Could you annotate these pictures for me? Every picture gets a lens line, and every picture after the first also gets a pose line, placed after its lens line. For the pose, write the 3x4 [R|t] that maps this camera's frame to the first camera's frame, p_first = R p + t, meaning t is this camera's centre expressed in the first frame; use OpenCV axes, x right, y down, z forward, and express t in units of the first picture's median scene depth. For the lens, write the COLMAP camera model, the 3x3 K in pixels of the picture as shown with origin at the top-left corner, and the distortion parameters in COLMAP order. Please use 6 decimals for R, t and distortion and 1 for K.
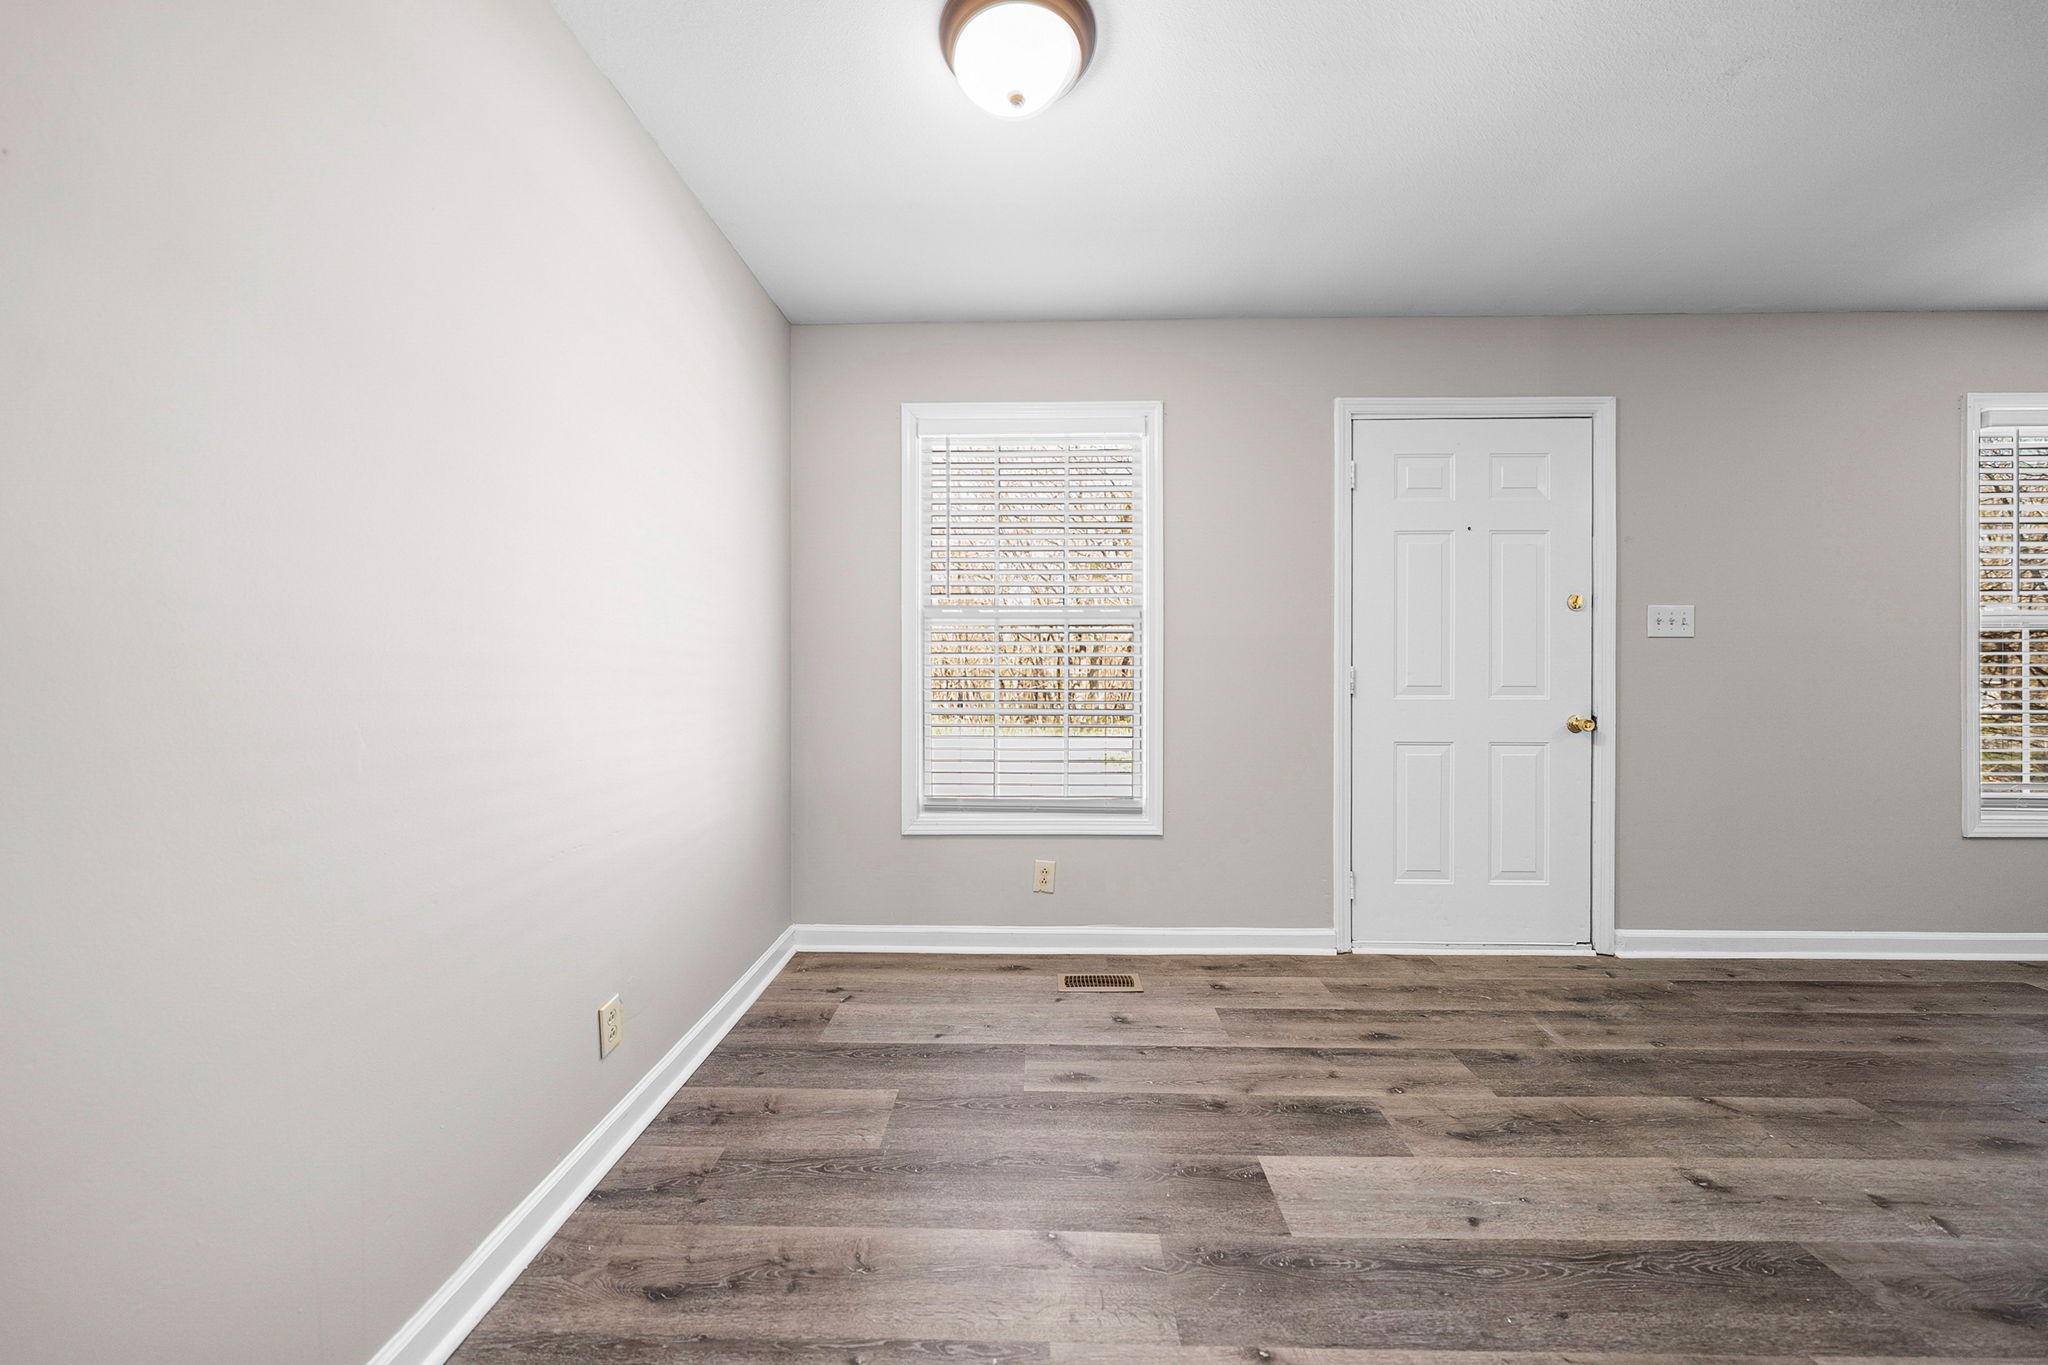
lens RADIAL K [[708.7, 0, 1030.3], [0, 708.7, 666.9], [0, 0, 1]] dist [-0.001111, 0.000091]
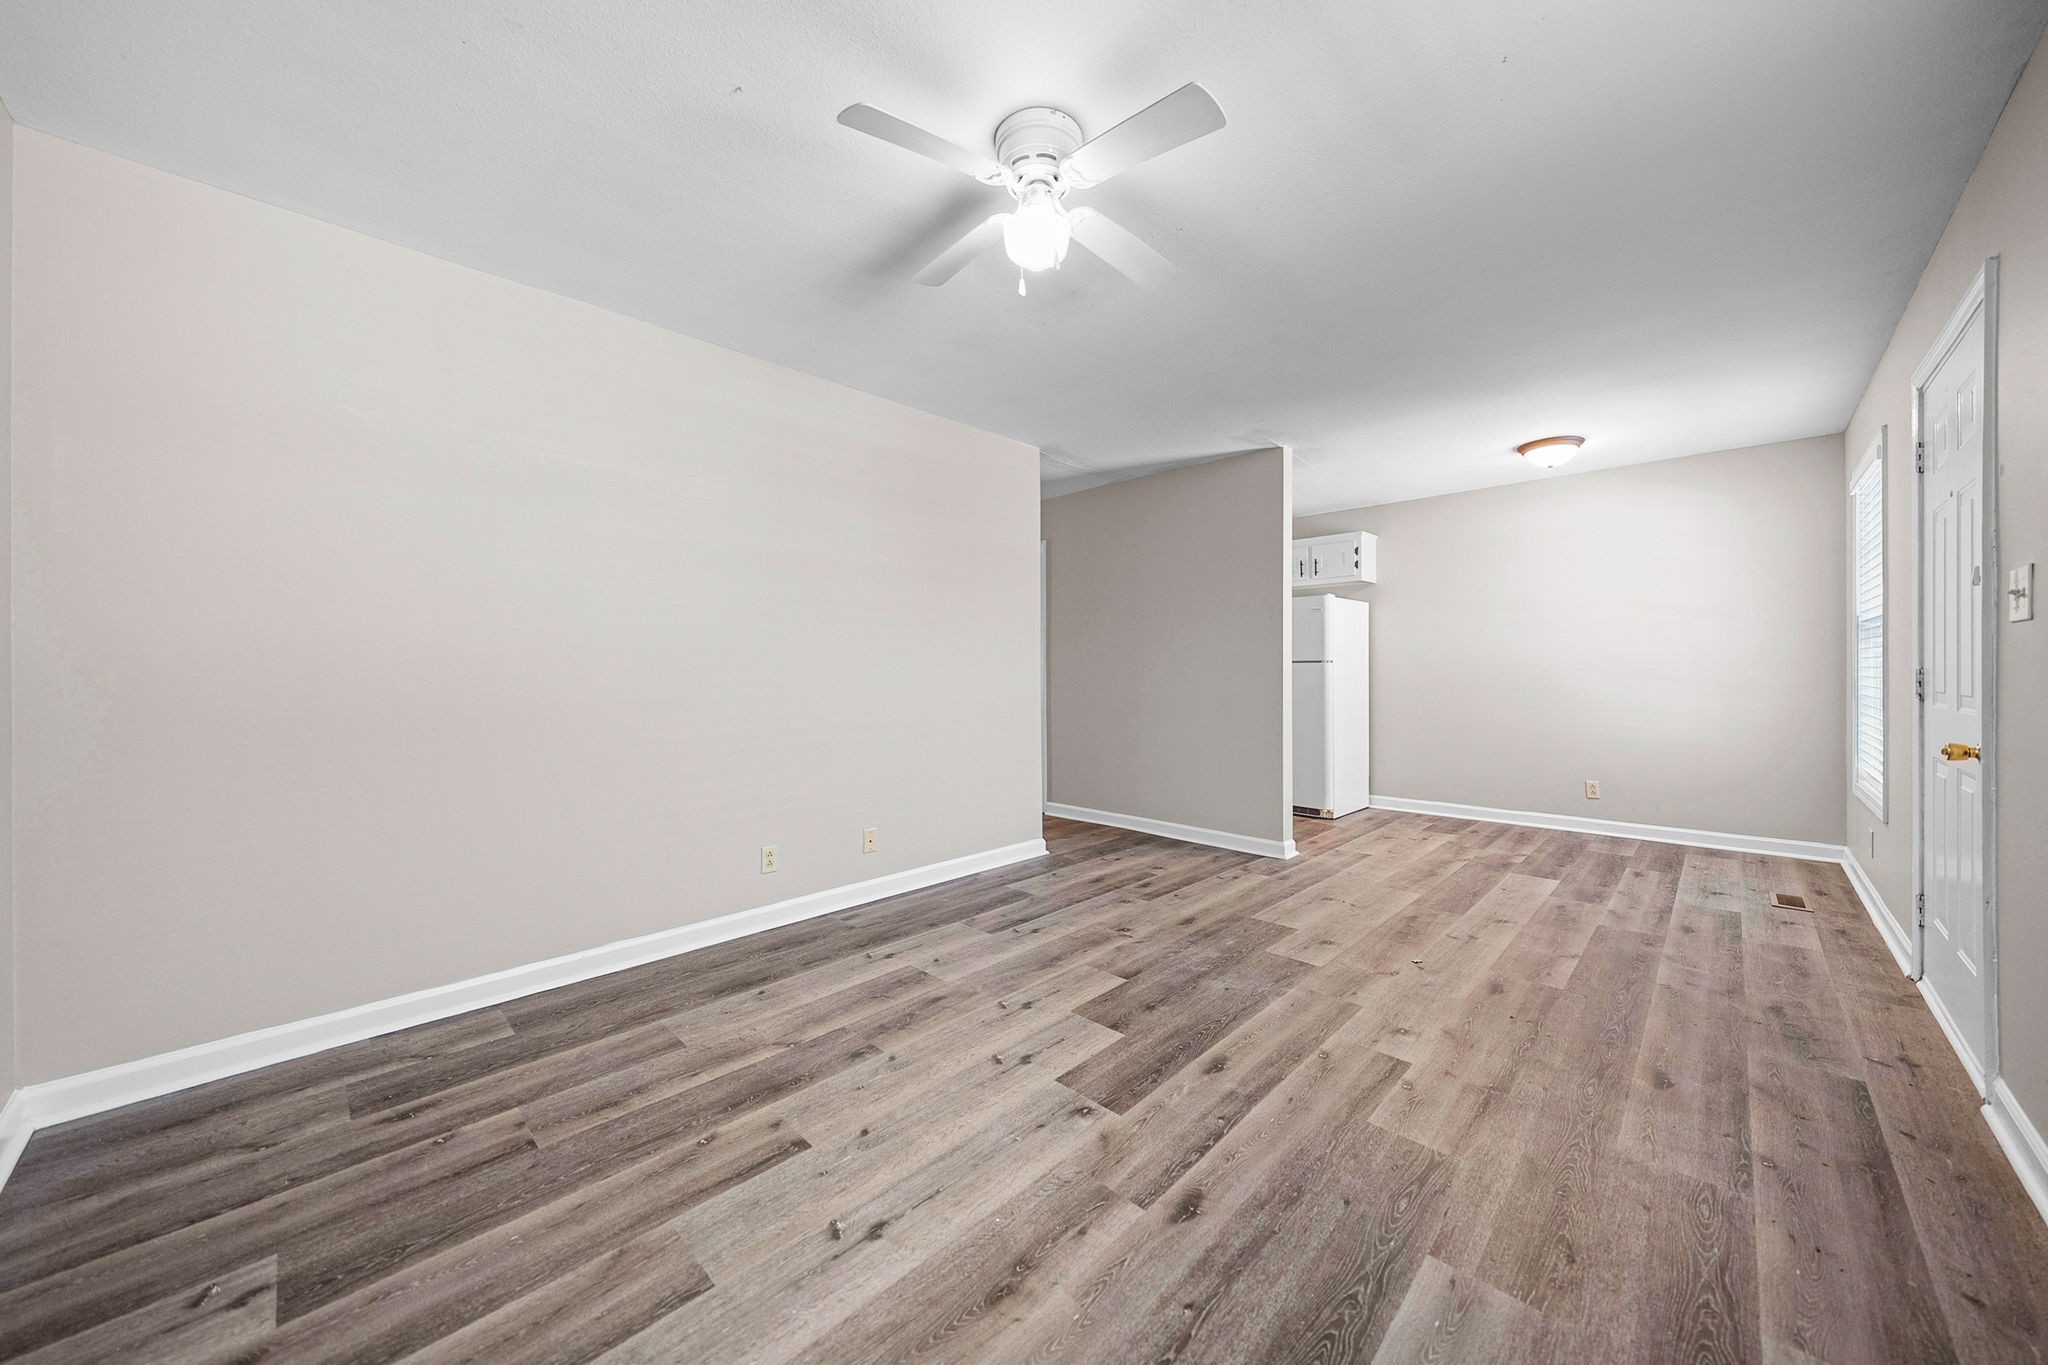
lens RADIAL K [[727.4, 0, 1047.4], [0, 727.4, 672.1], [0, 0, 1]] dist [-0.000888, -0.000005]
pose [[-0.669839, 0.005241, -0.742488, 2.532194], [0.002282, 0.999985, 0.005000, -0.004093], [0.742503, 0.001655, -0.669841, 1.064728]]
